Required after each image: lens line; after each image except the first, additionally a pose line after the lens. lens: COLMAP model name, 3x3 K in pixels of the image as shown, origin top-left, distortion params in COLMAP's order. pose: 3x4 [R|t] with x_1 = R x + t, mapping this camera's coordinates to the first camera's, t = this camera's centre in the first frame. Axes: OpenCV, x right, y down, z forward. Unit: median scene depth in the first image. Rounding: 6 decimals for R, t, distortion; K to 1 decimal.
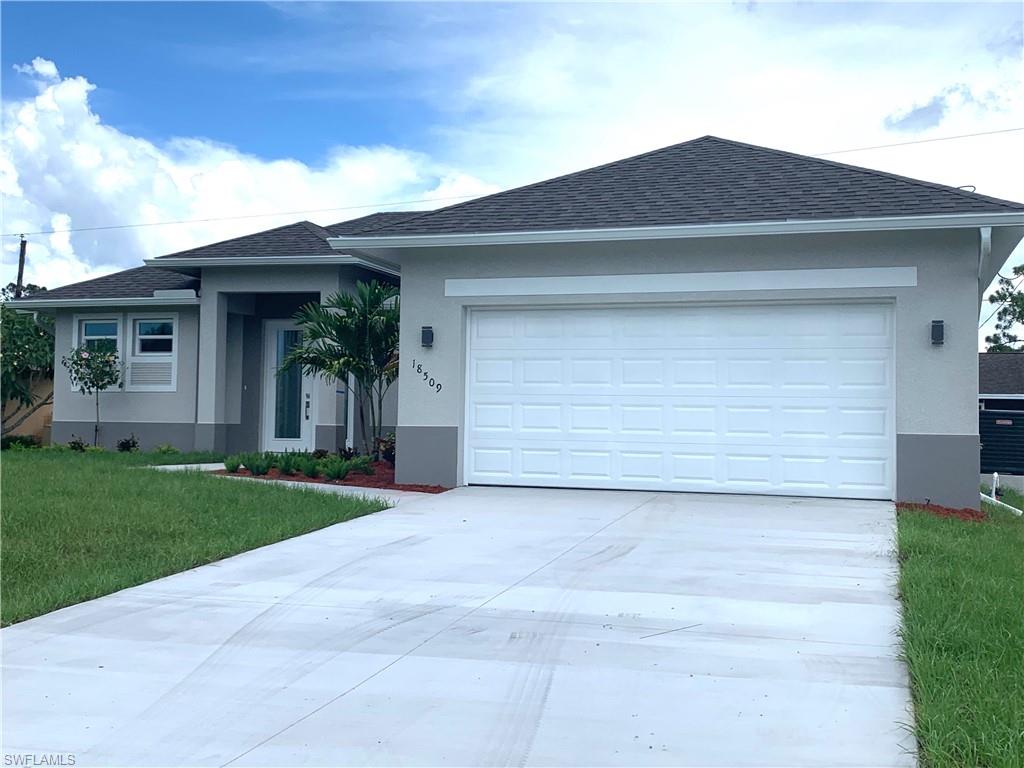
lens RADIAL K [[1152.0, 0, 511.4], [0, 1152.0, 384.6], [0, 0, 1]] dist [0.112483, 0.000000]
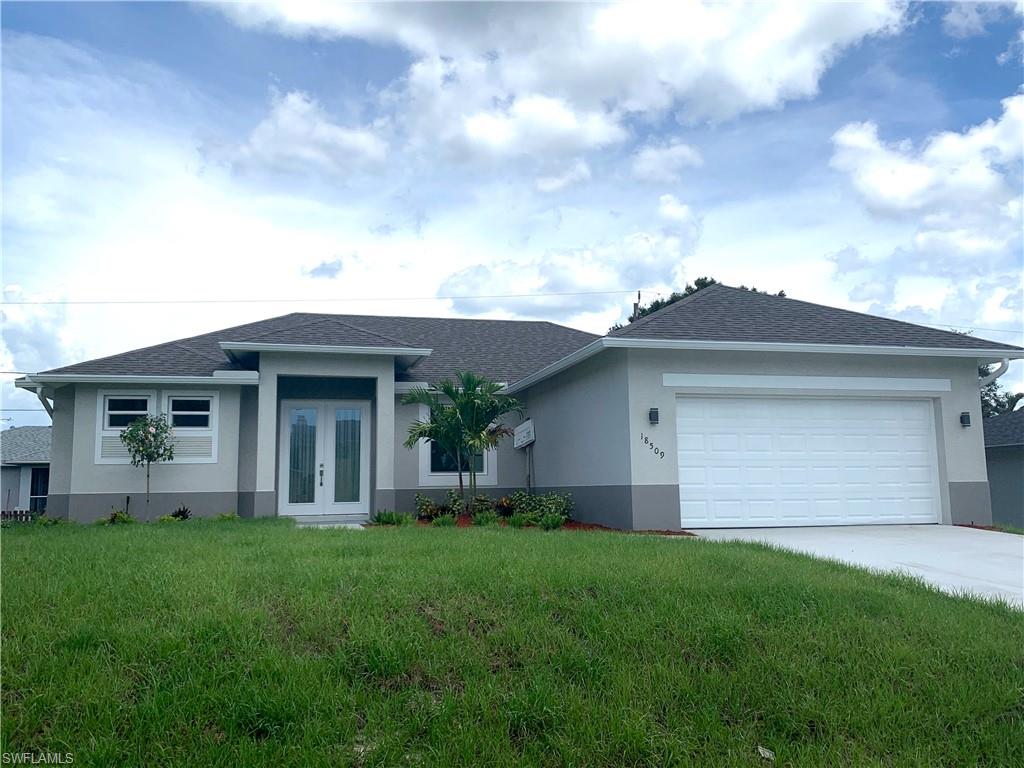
lens RADIAL K [[865.3, 0, 511.8], [0, 865.3, 382.0], [0, 0, 1]] dist [0.047963, 0.000492]
pose [[0.860552, 0.037376, 0.507990, -0.481101], [0.007228, 0.996308, -0.085548, 0.002203], [-0.509312, 0.077290, 0.857104, 0.156409]]
